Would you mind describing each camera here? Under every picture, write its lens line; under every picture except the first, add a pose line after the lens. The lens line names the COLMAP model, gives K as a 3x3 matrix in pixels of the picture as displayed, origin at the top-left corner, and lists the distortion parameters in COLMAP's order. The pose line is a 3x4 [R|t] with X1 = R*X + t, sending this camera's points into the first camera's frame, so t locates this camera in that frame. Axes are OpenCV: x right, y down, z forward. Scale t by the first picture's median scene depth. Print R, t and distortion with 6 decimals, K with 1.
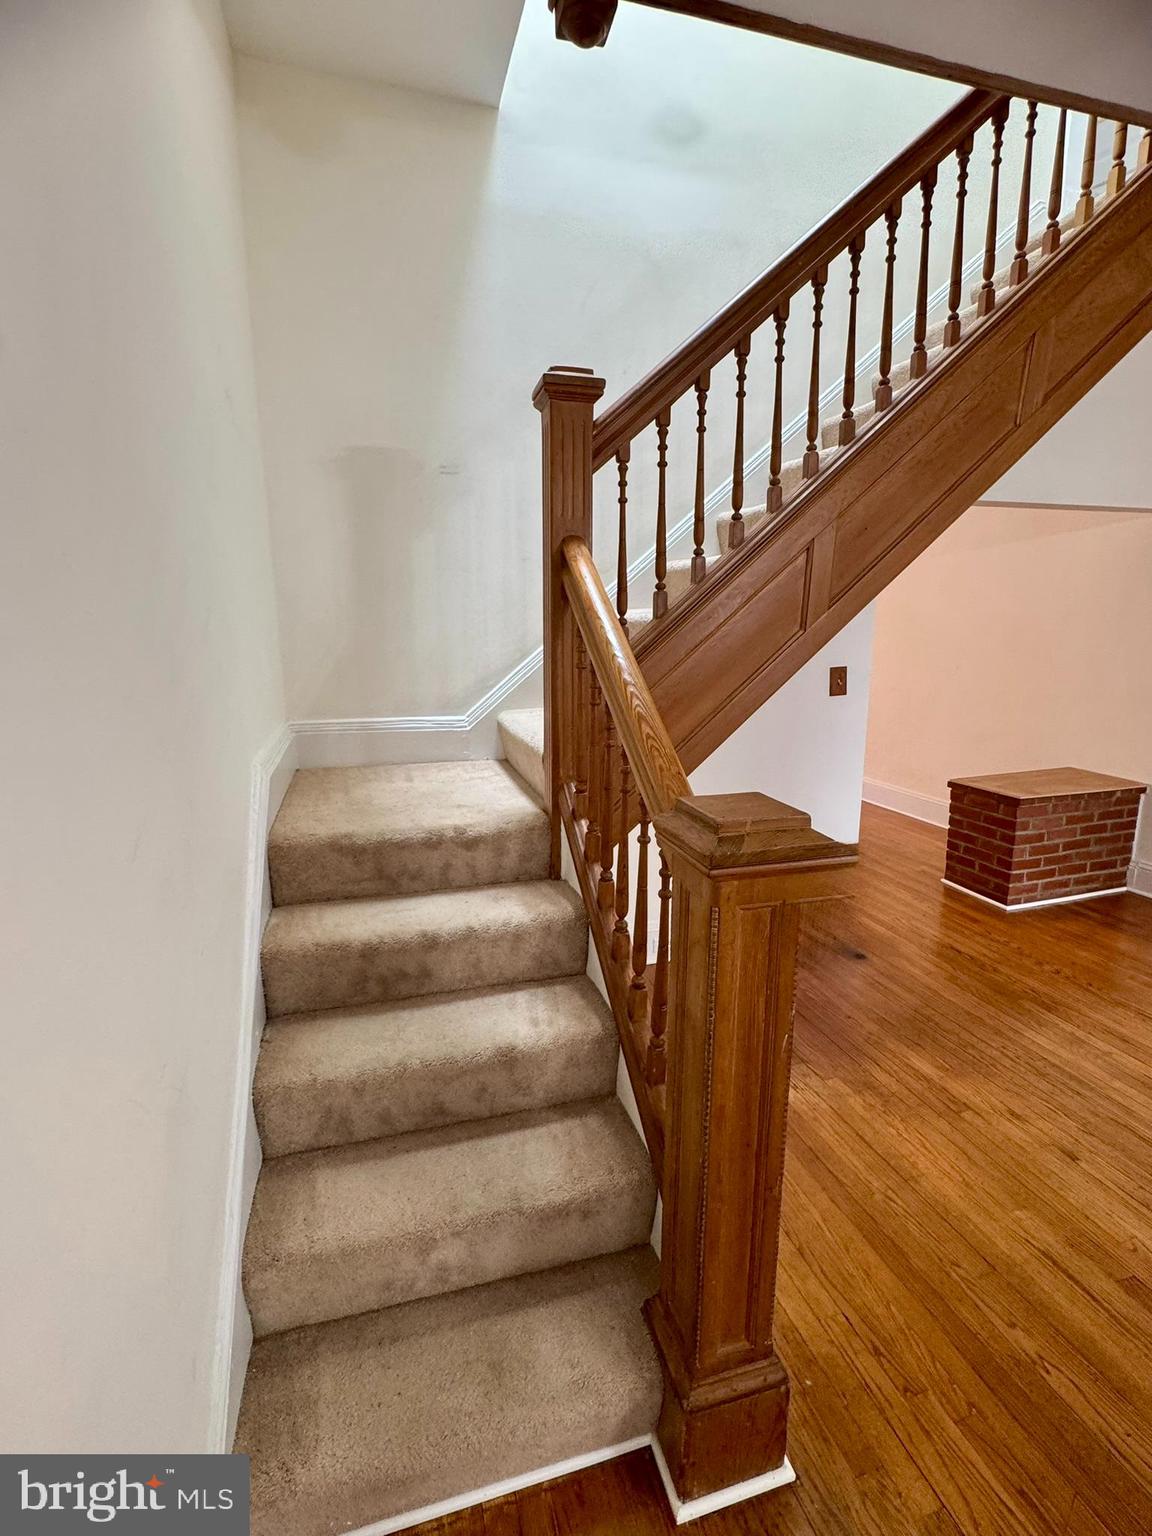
lens RADIAL K [[711.4, 0, 576.0], [0, 711.4, 768.0], [0, 0, 1]] dist [-0.010137, 0.010206]
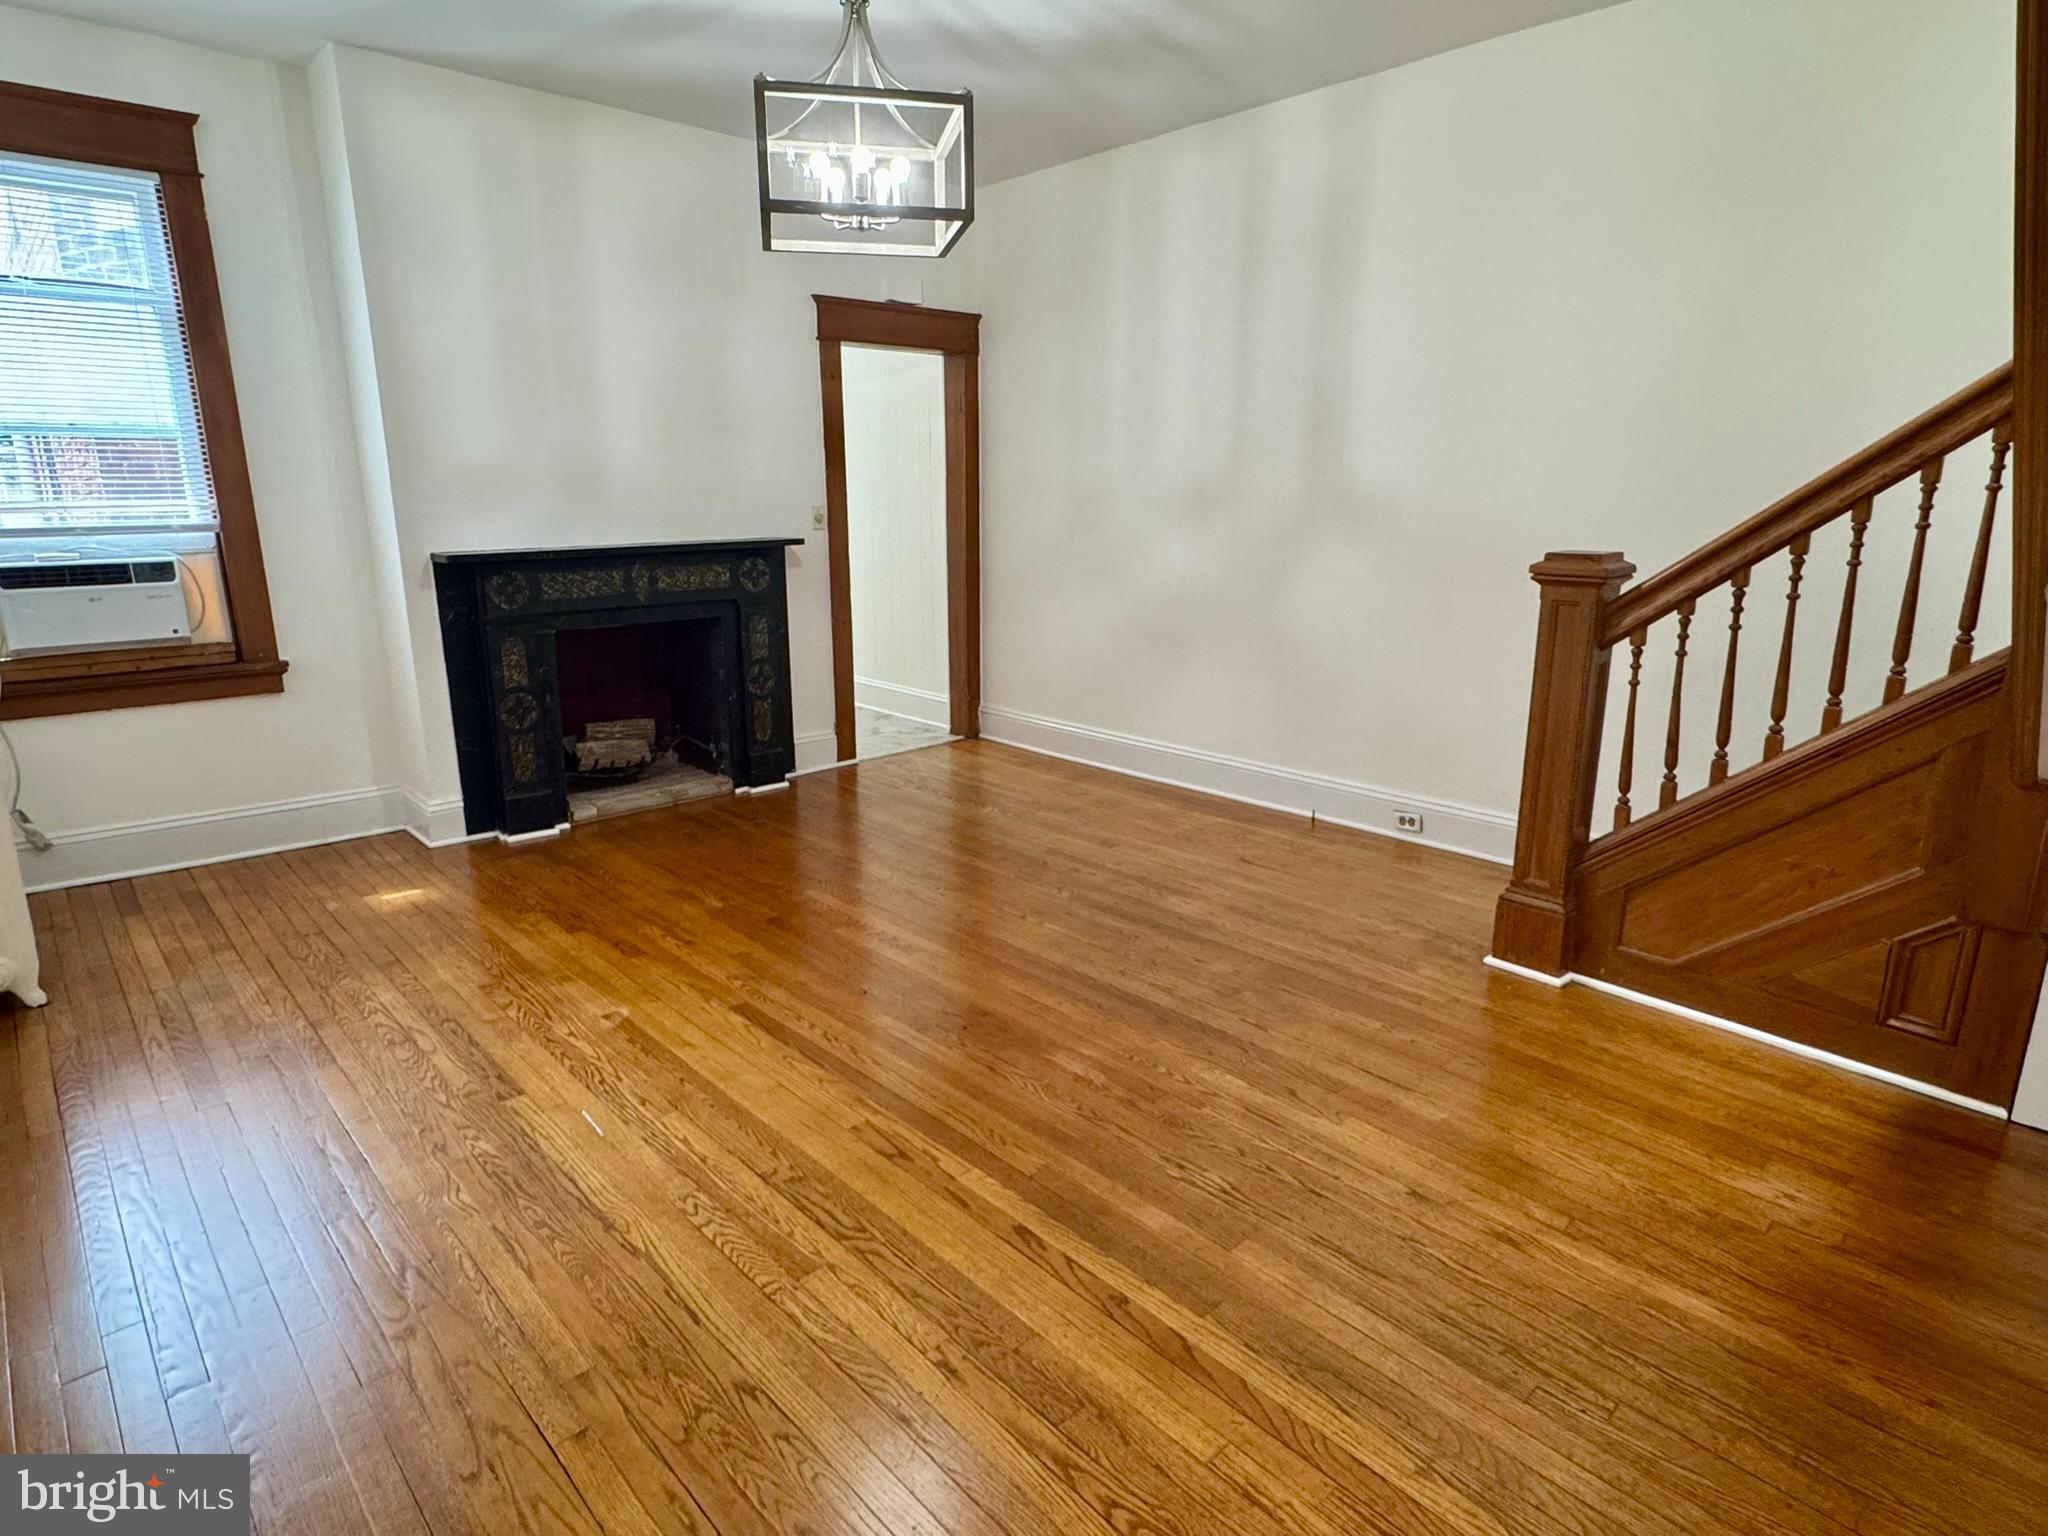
lens RADIAL K [[1146.4, 0, 1024.0], [0, 1146.4, 768.0], [0, 0, 1]] dist [0.000524, 0.000165]
pose [[-0.899665, 0.109957, -0.422507, 1.513294], [-0.079182, 0.910617, 0.405595, -0.282649], [0.429340, 0.398355, -0.810543, 1.615934]]
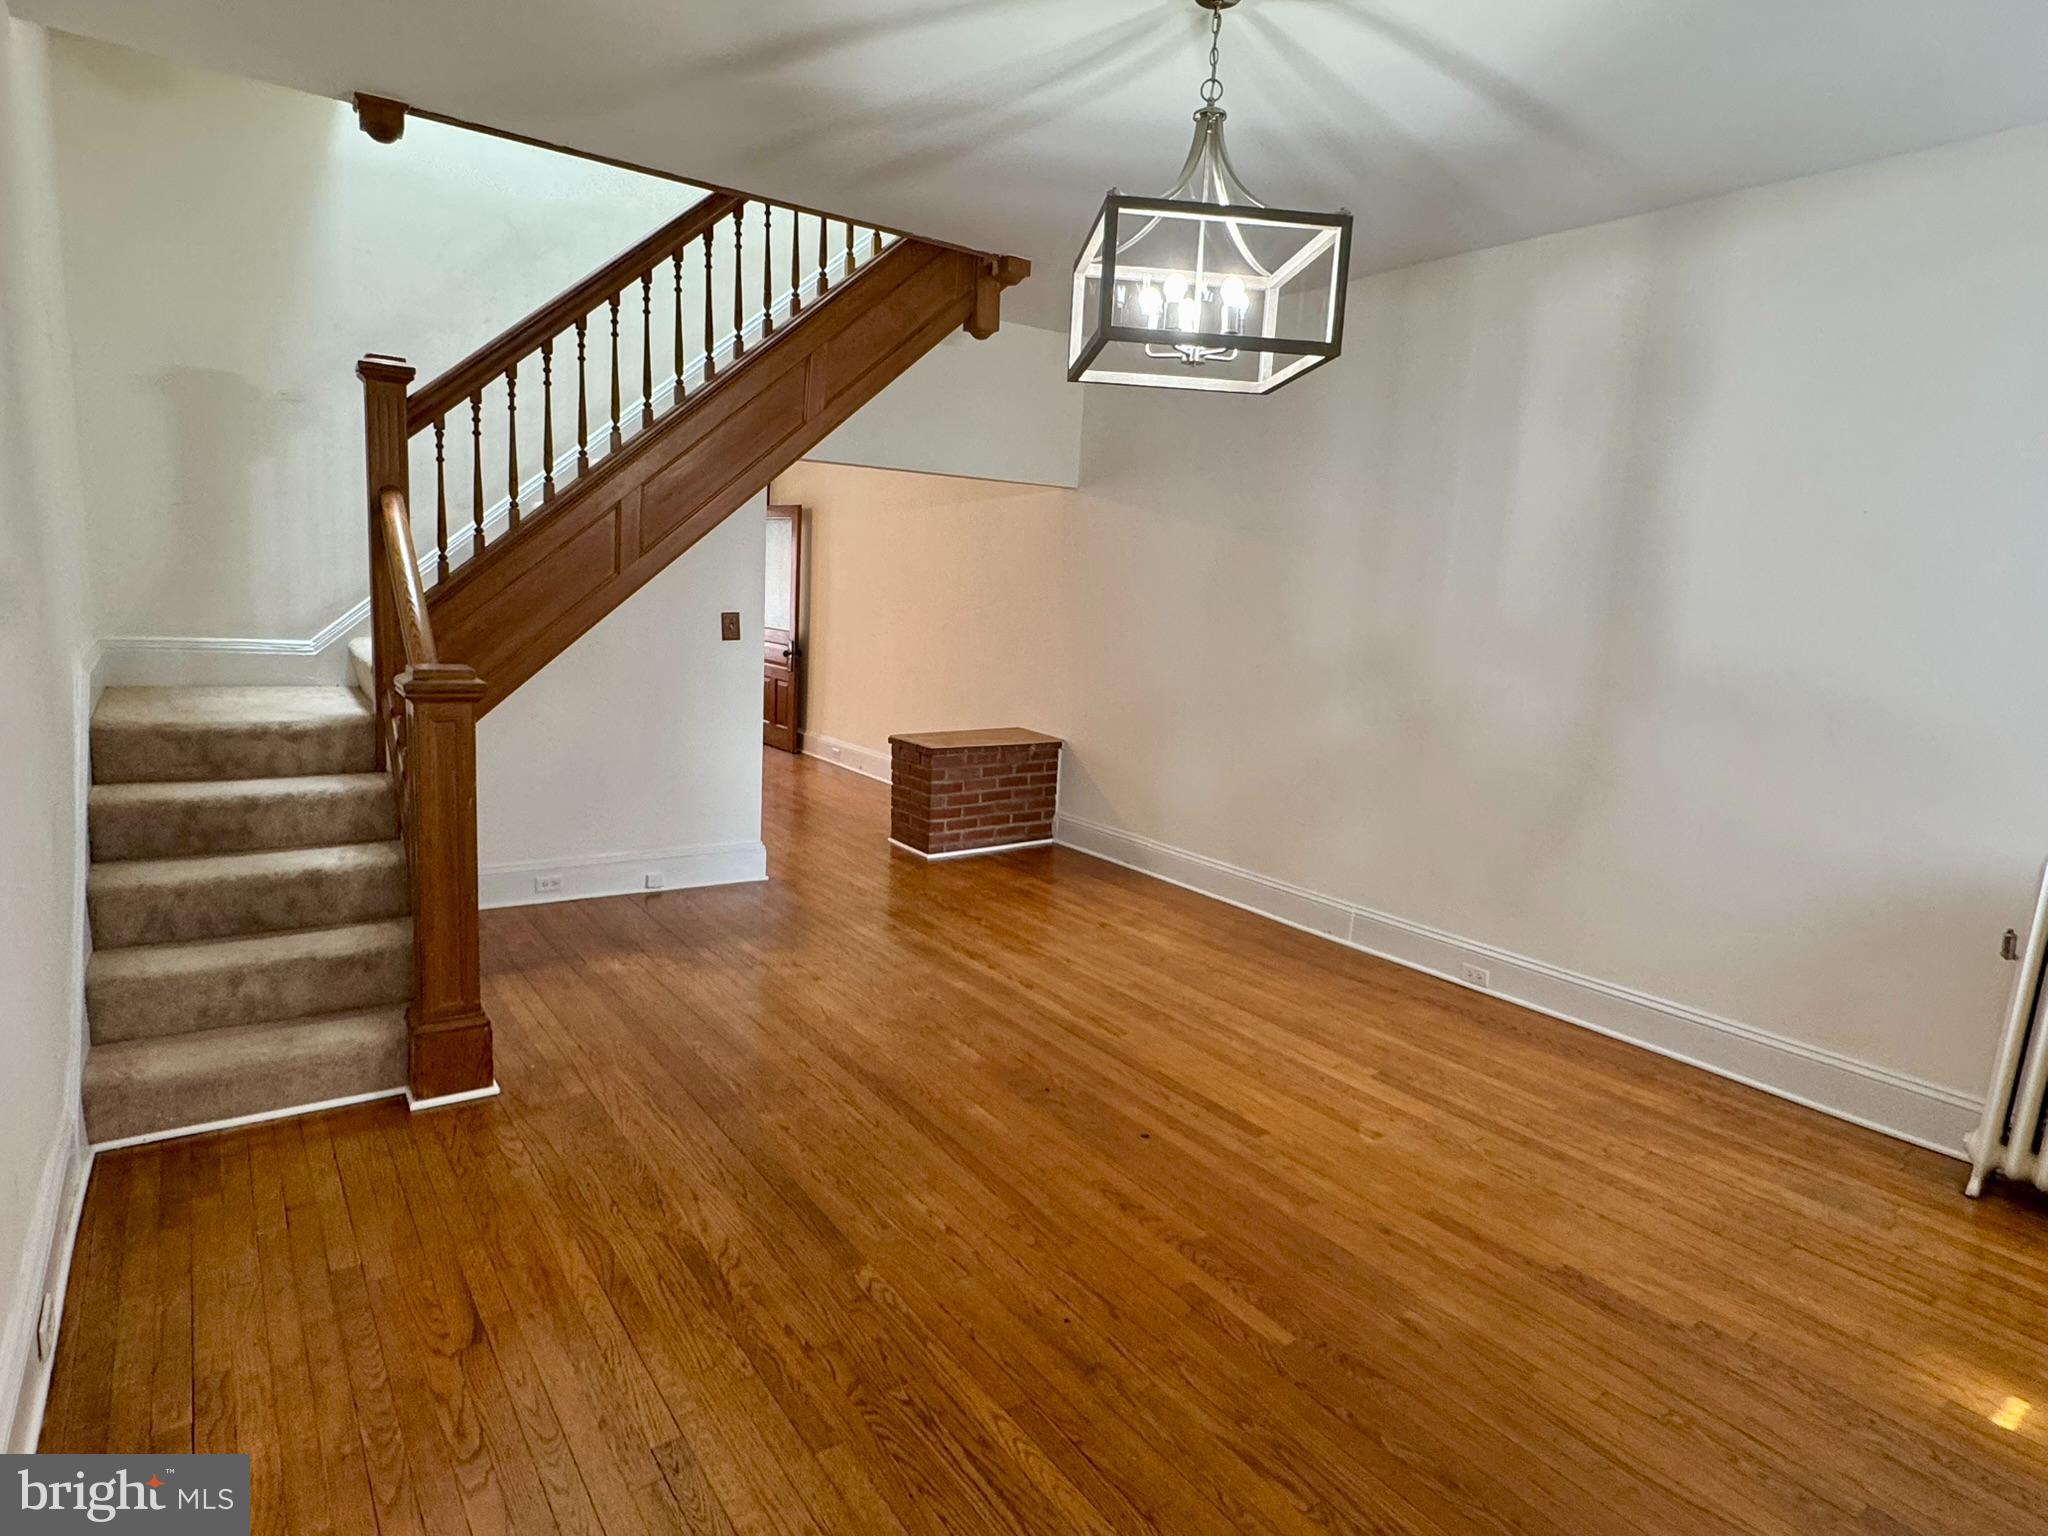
lens RADIAL K [[1146.4, 0, 1024.0], [0, 1146.4, 768.0], [0, 0, 1]] dist [0.000524, 0.000165]
pose [[0.943226, 0.003007, 0.332139, 0.356149], [0.004900, 0.999724, -0.022967, 0.206801], [-0.332116, 0.023290, 0.942951, -1.181115]]
